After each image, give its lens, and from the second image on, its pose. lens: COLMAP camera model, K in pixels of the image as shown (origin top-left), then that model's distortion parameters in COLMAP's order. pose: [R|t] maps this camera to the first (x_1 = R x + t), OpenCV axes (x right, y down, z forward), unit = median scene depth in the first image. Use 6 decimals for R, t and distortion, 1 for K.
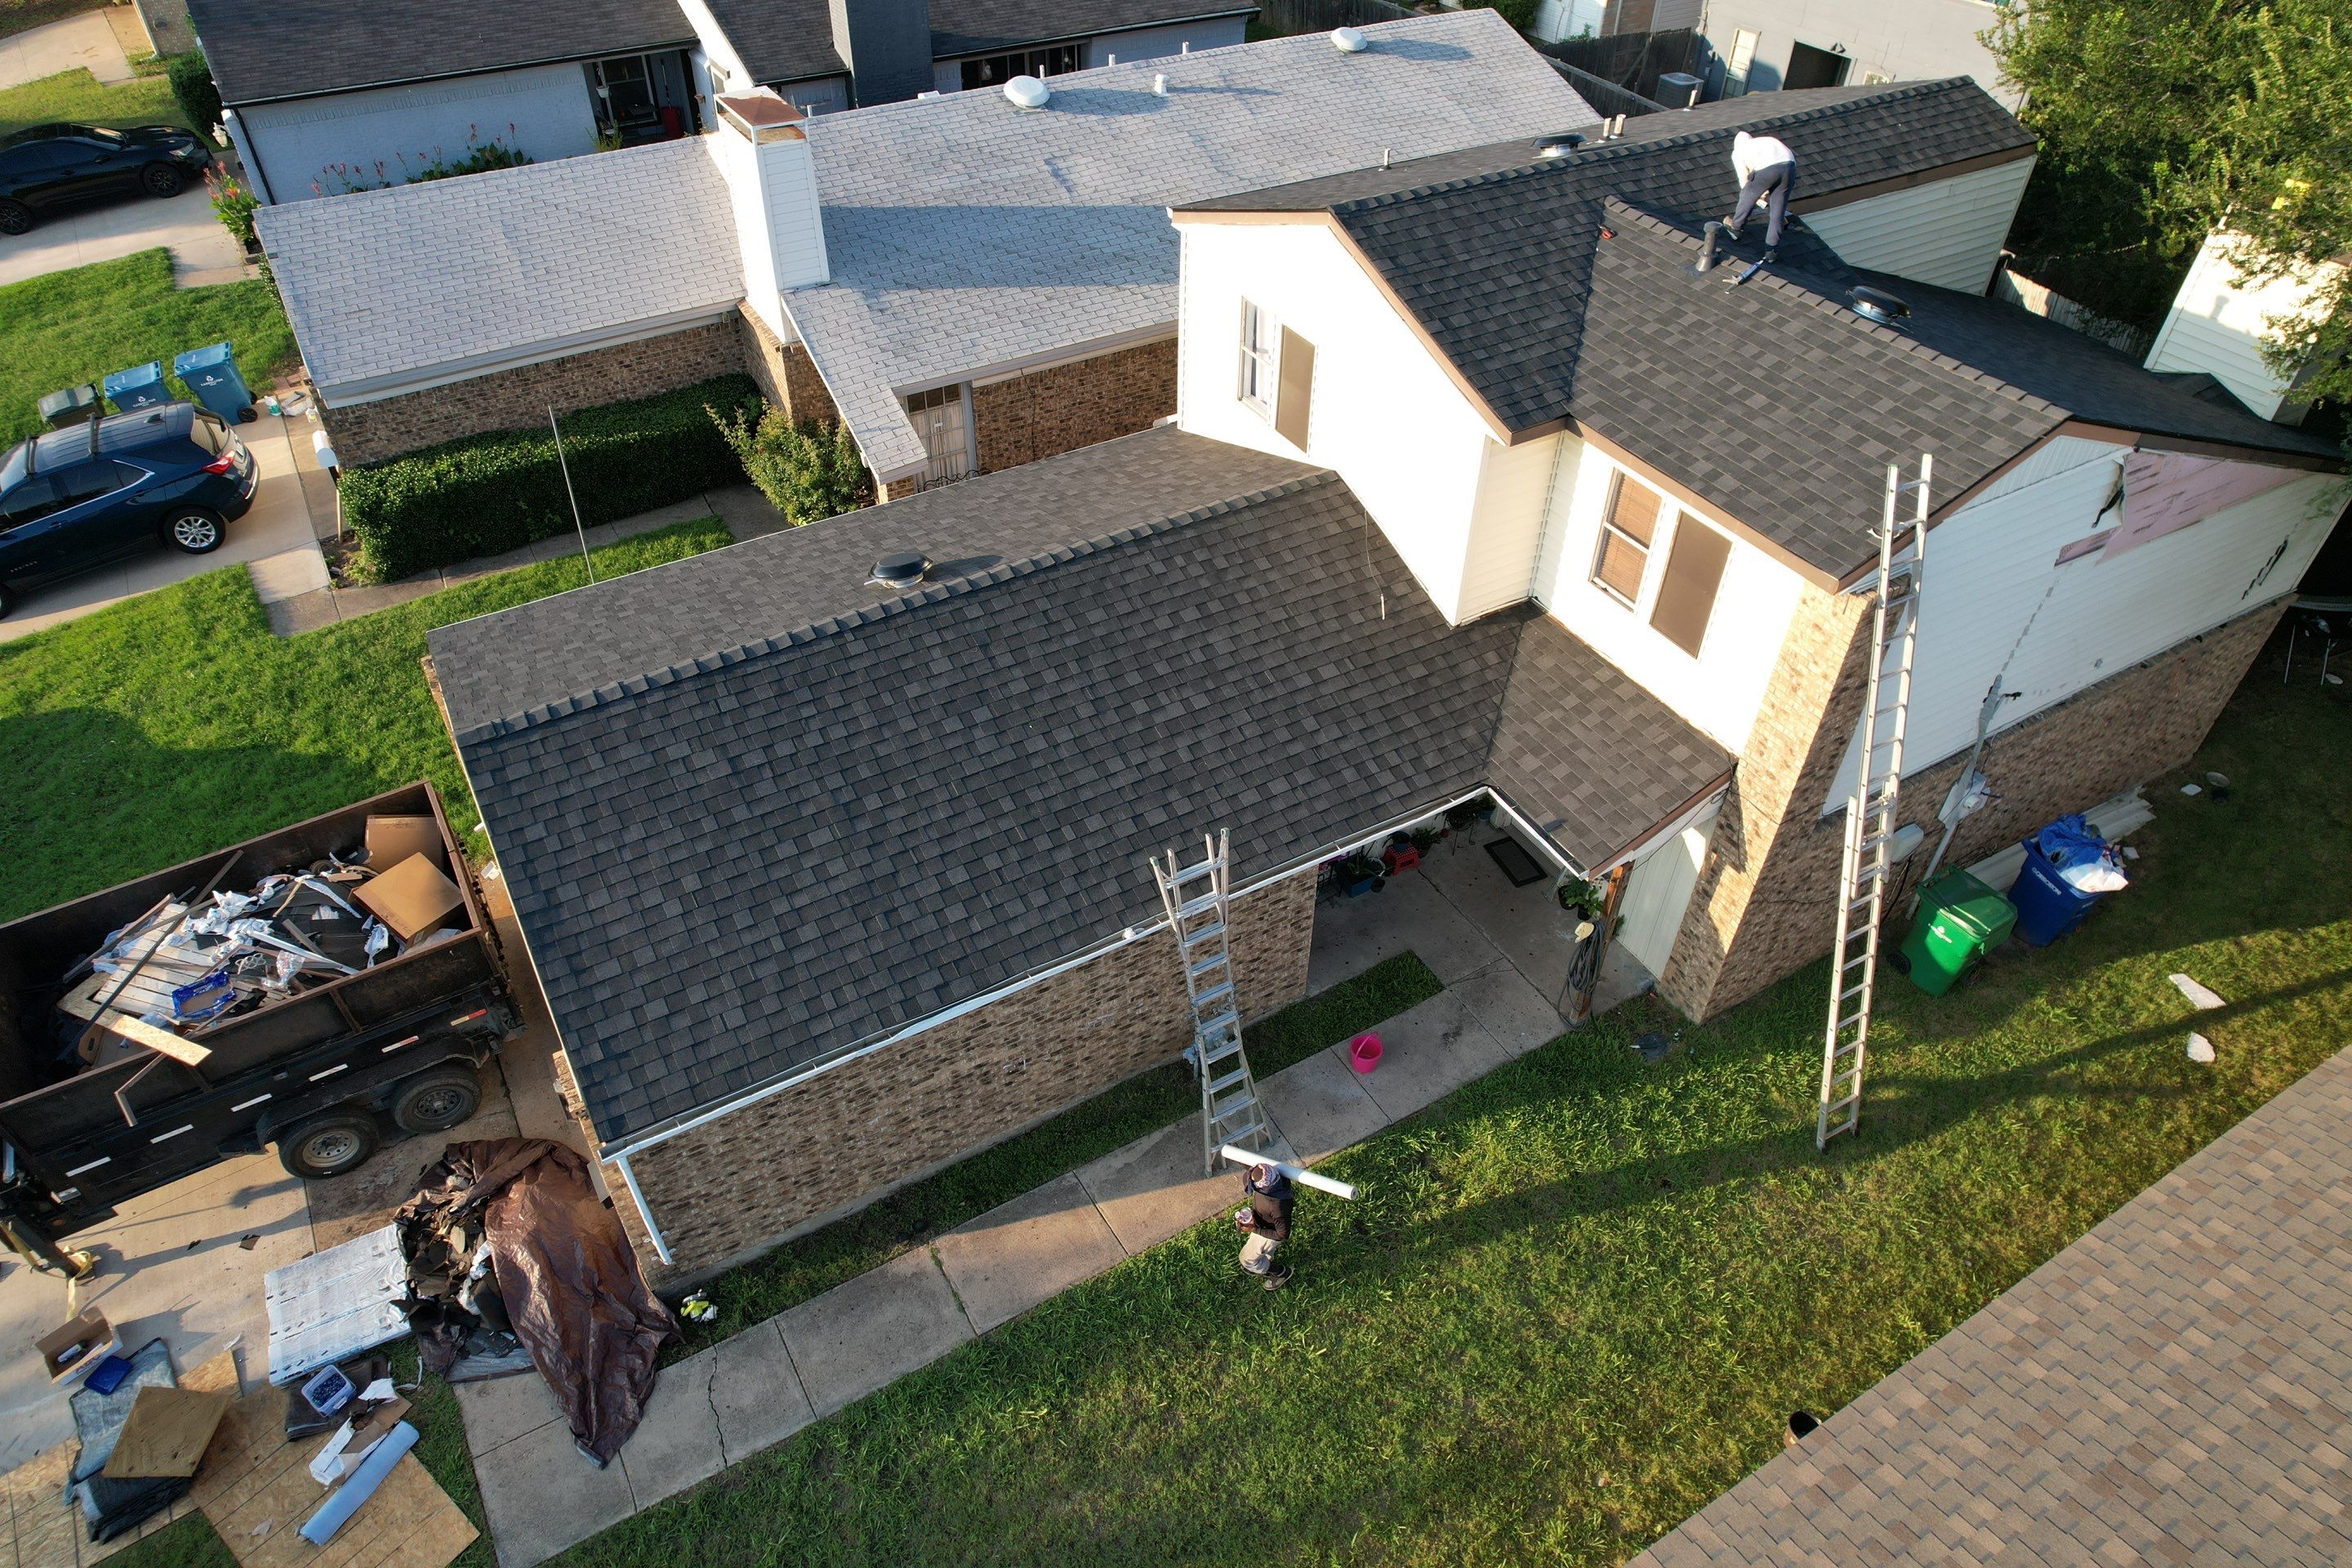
lens RADIAL K [[1510.0, 0, 1169.3], [0, 1510.0, 784.9], [0, 0, 1]] dist [-0.080751, 0.071459]
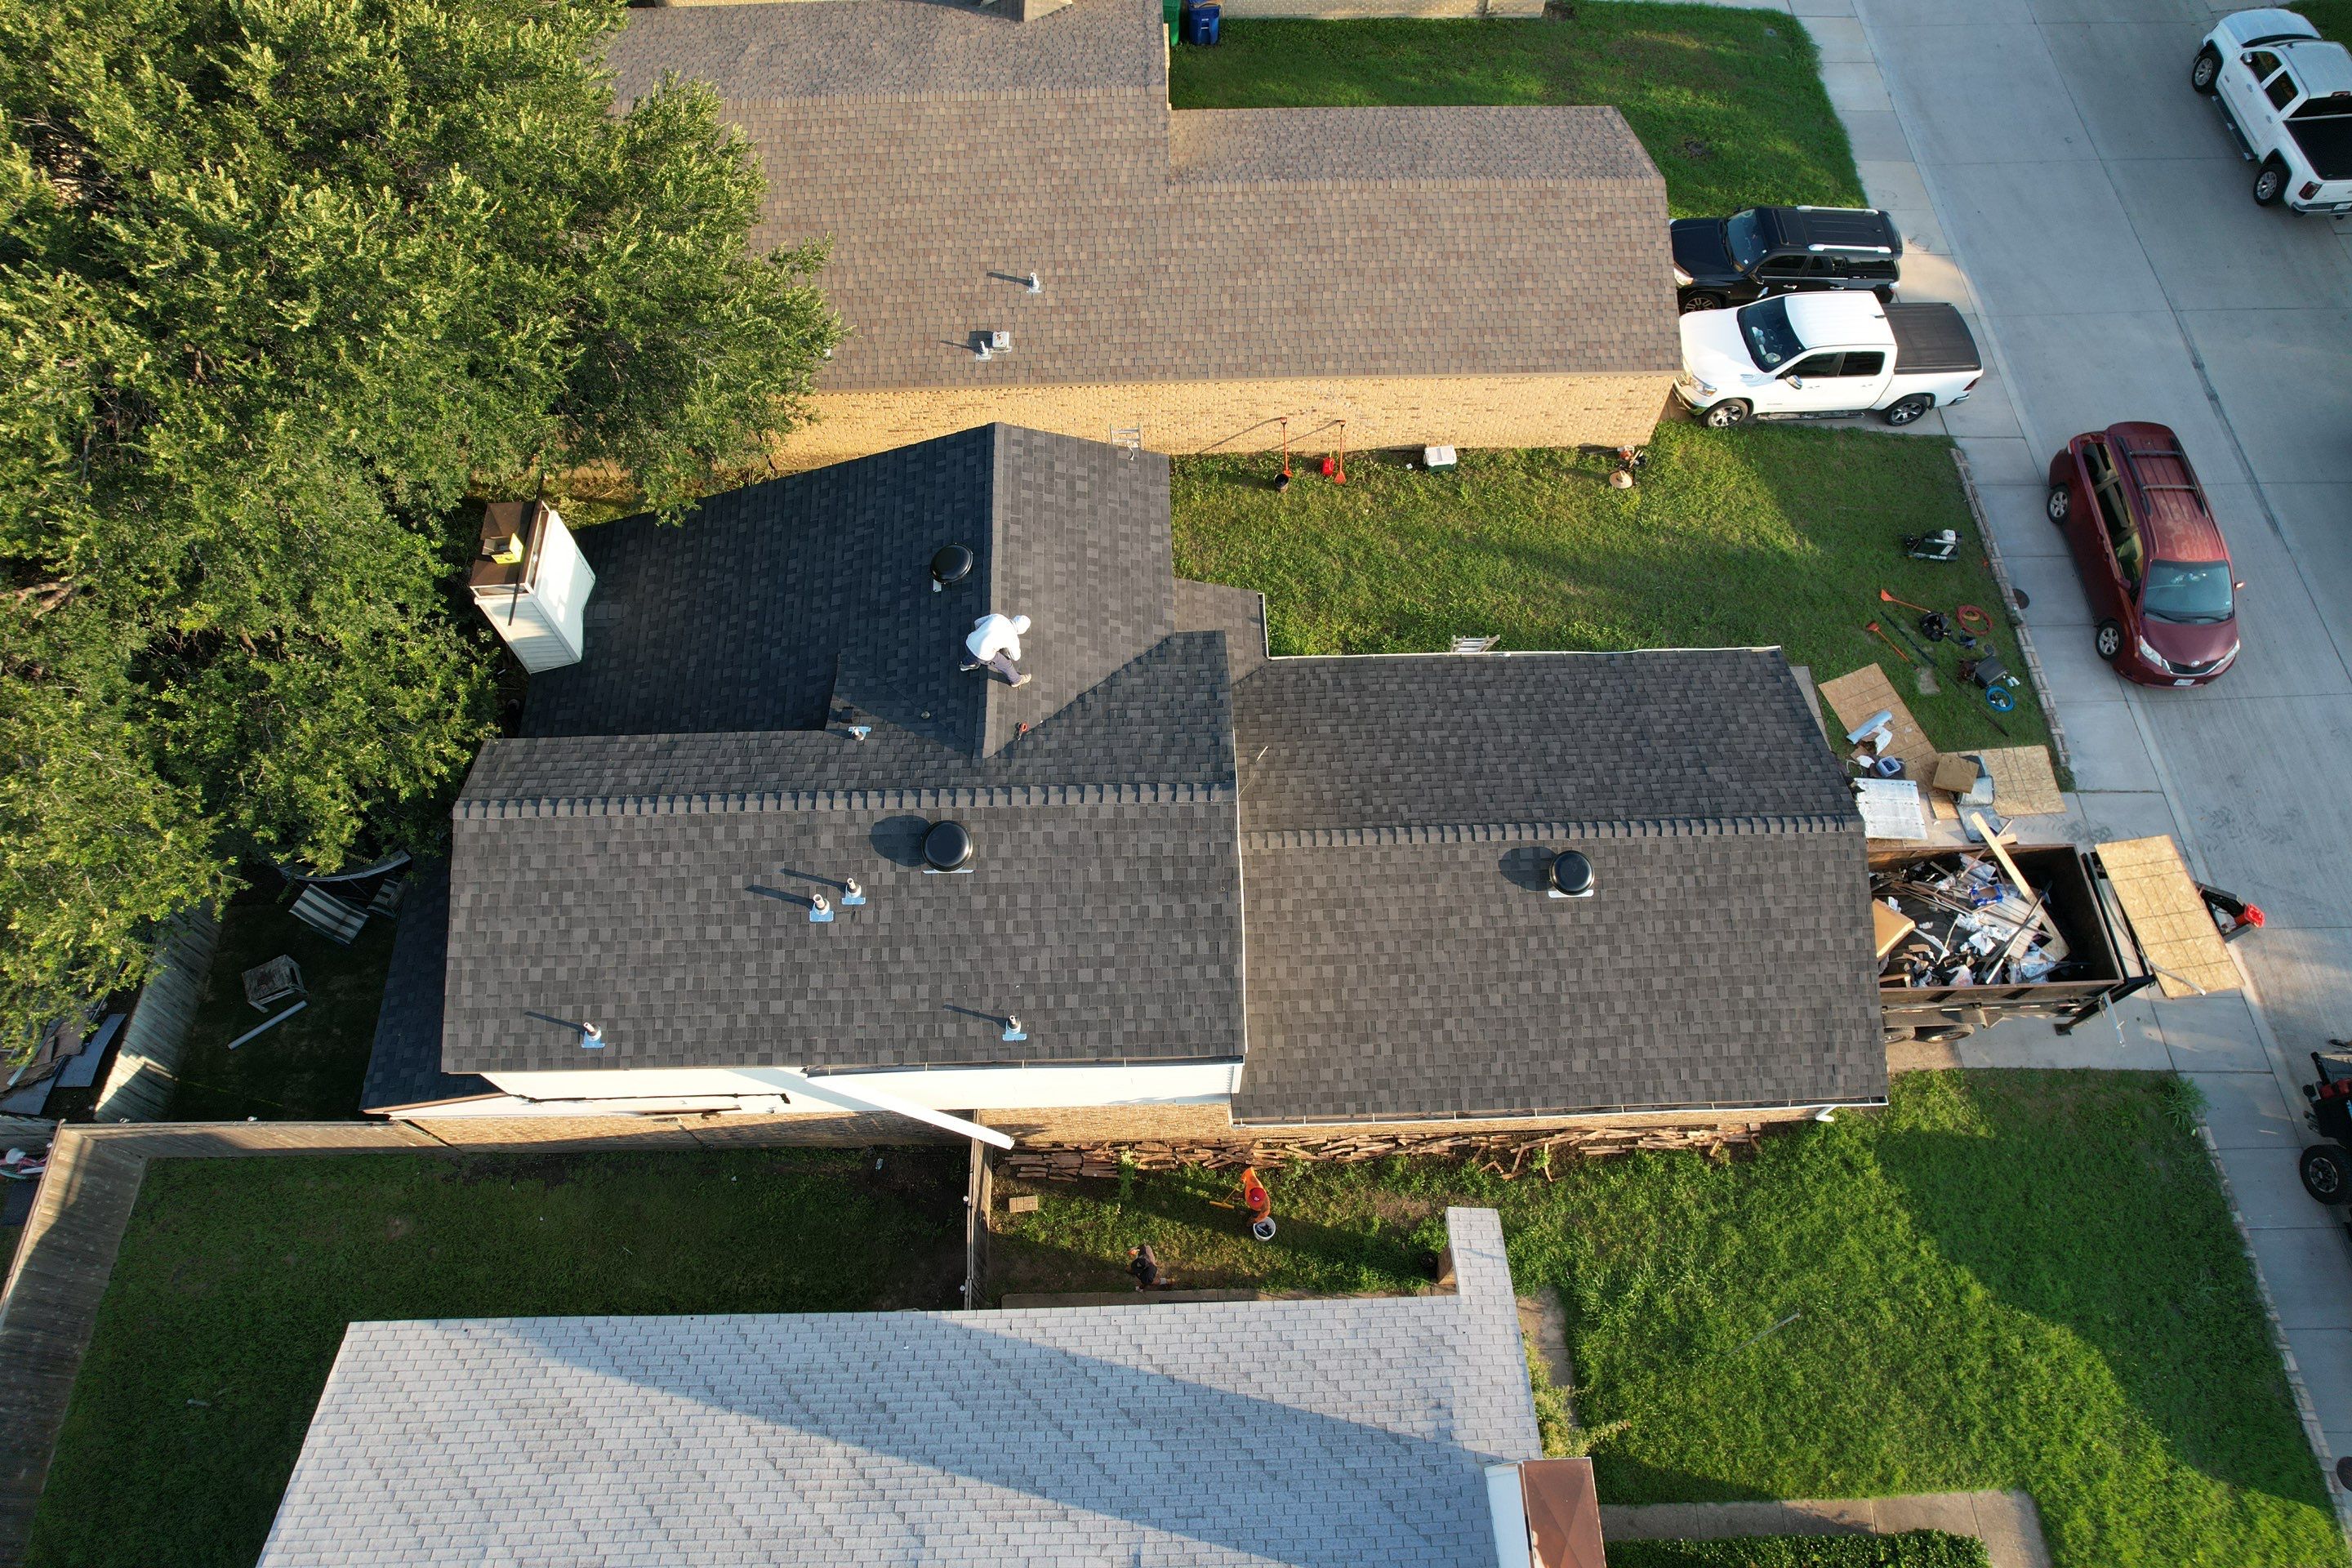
lens RADIAL K [[1510.0, 0, 1170.9], [0, 1510.0, 780.3], [0, 0, 1]] dist [-0.080751, 0.071459]
pose [[-0.875718, -0.431579, 0.216466, -0.119439], [0.315696, -0.172602, 0.933030, -1.639921], [-0.365314, 0.885408, 0.287399, 0.671958]]
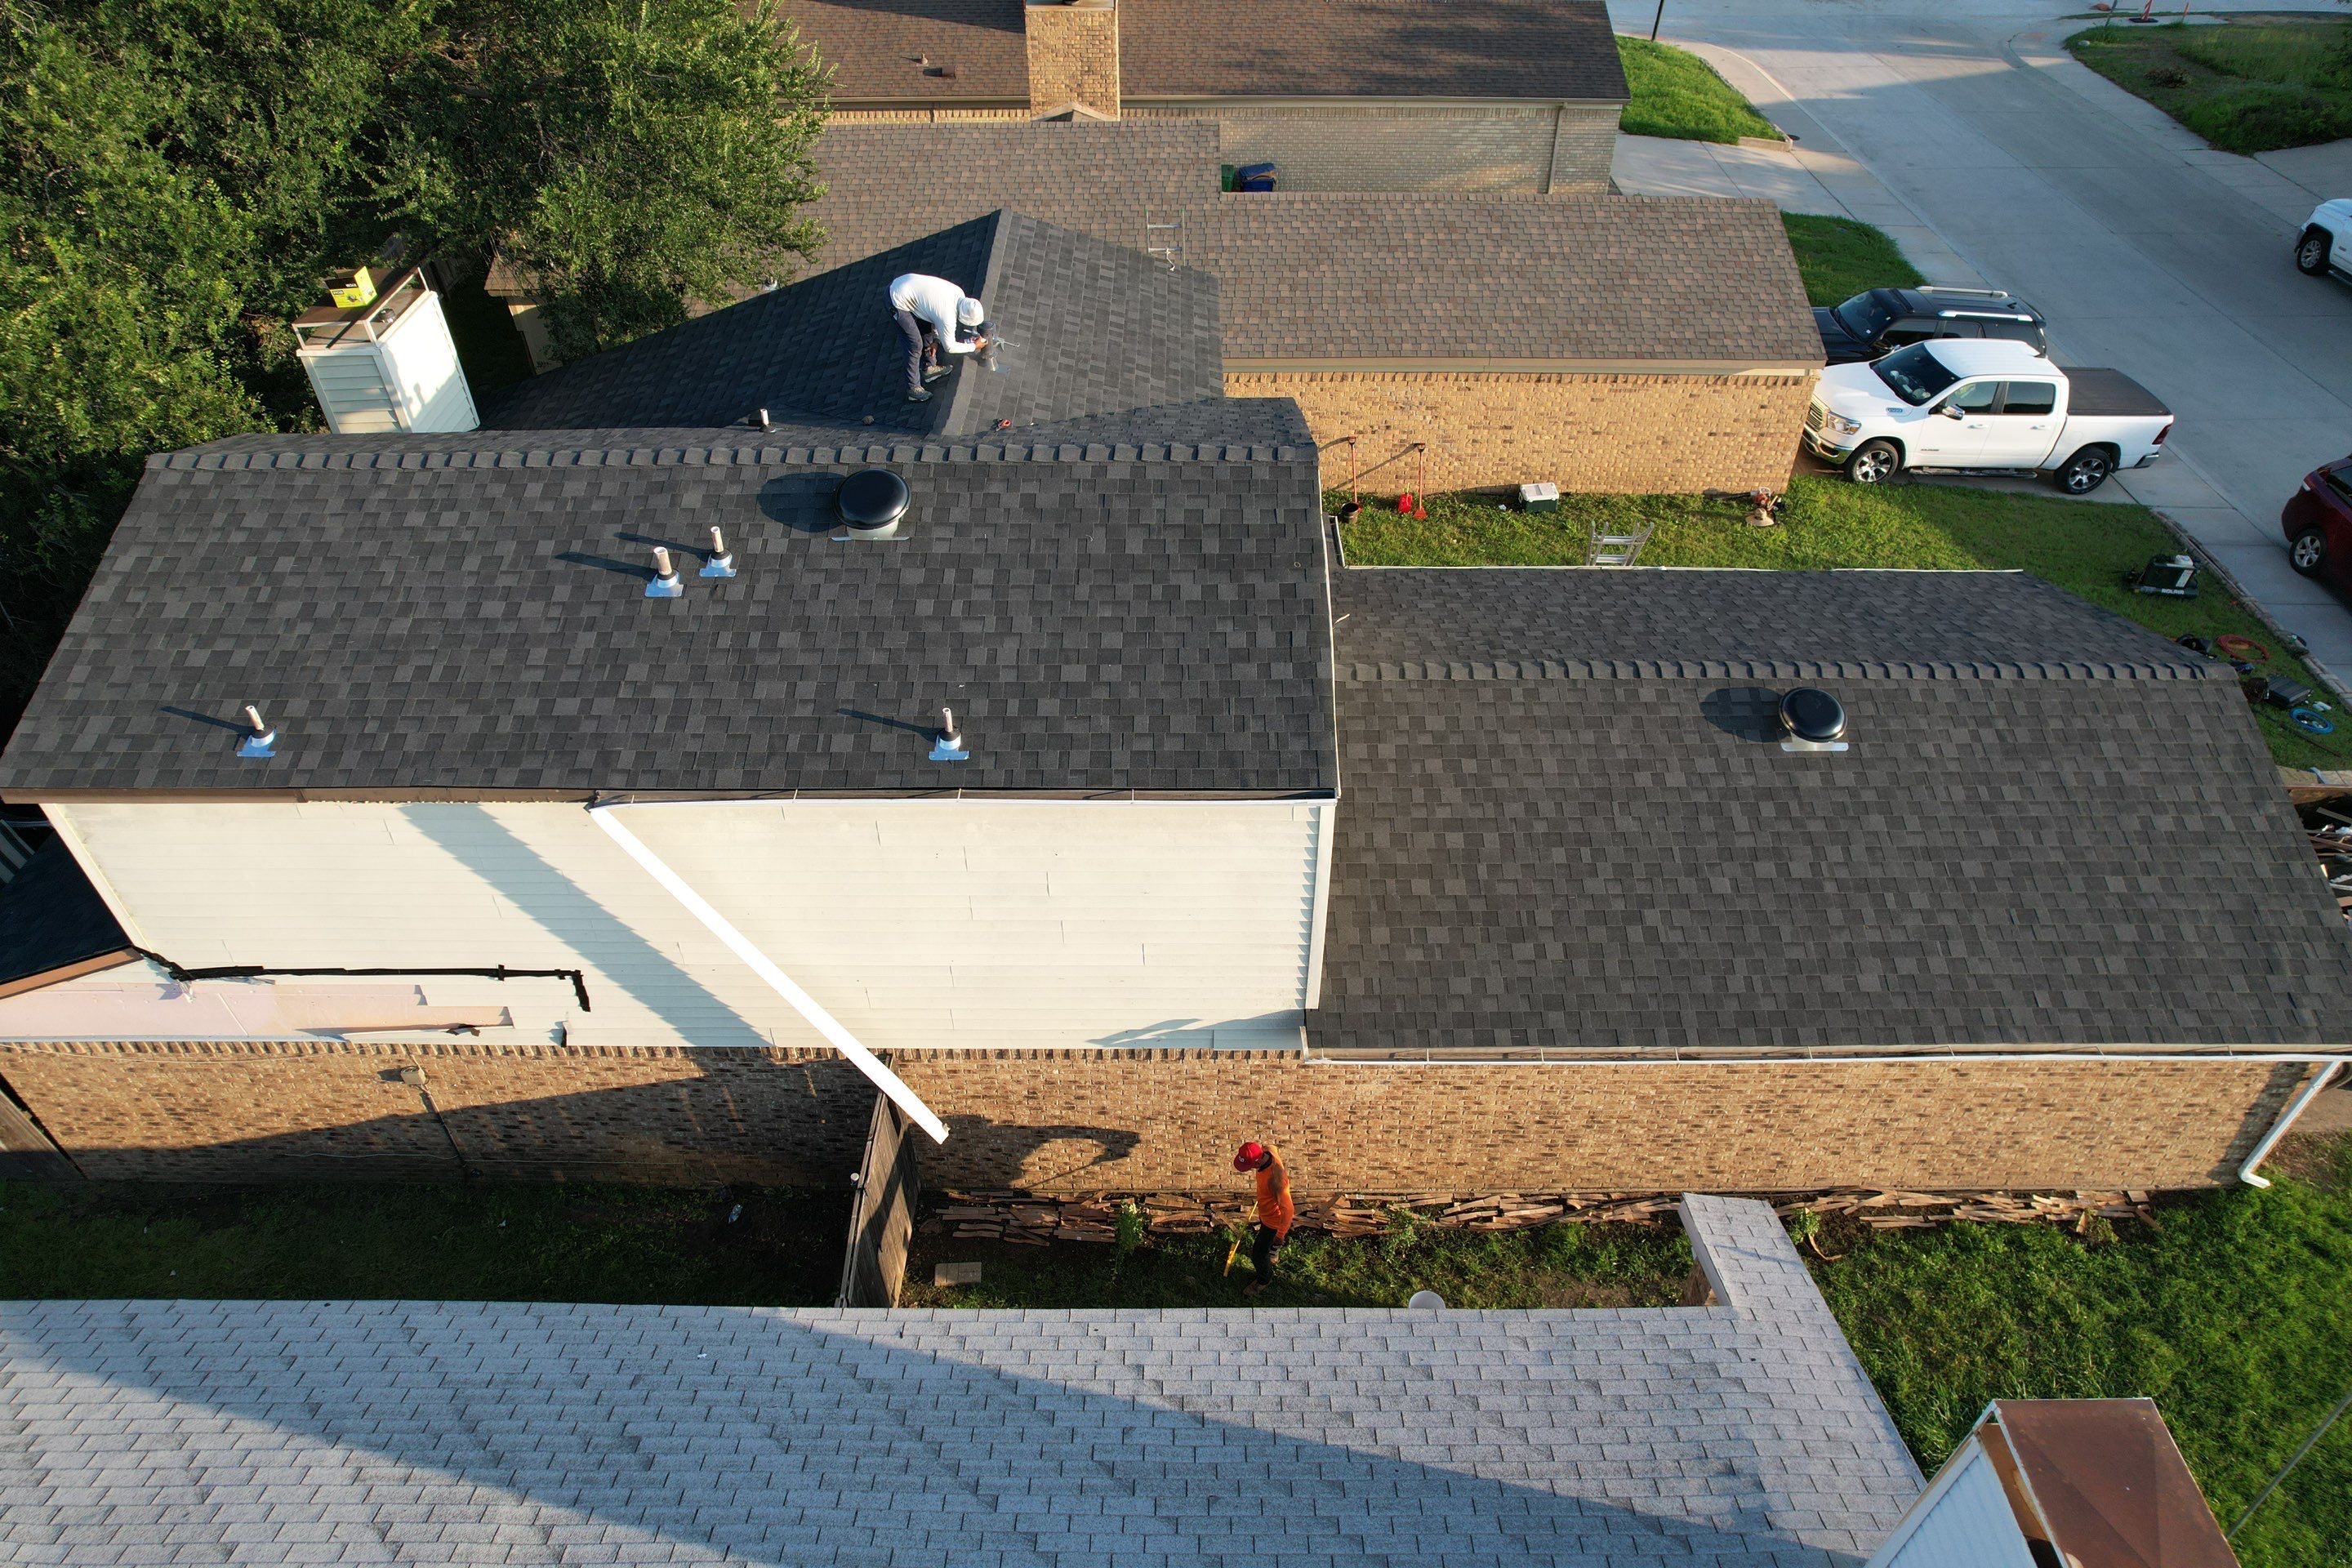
lens RADIAL K [[1510.0, 0, 1174.4], [0, 1510.0, 776.4], [0, 0, 1]] dist [-0.080751, 0.071459]
pose [[-0.859873, -0.336246, 0.384132, -0.214671], [0.334460, 0.197426, 0.921498, -1.188623], [-0.385688, 0.920848, -0.057300, 1.290140]]
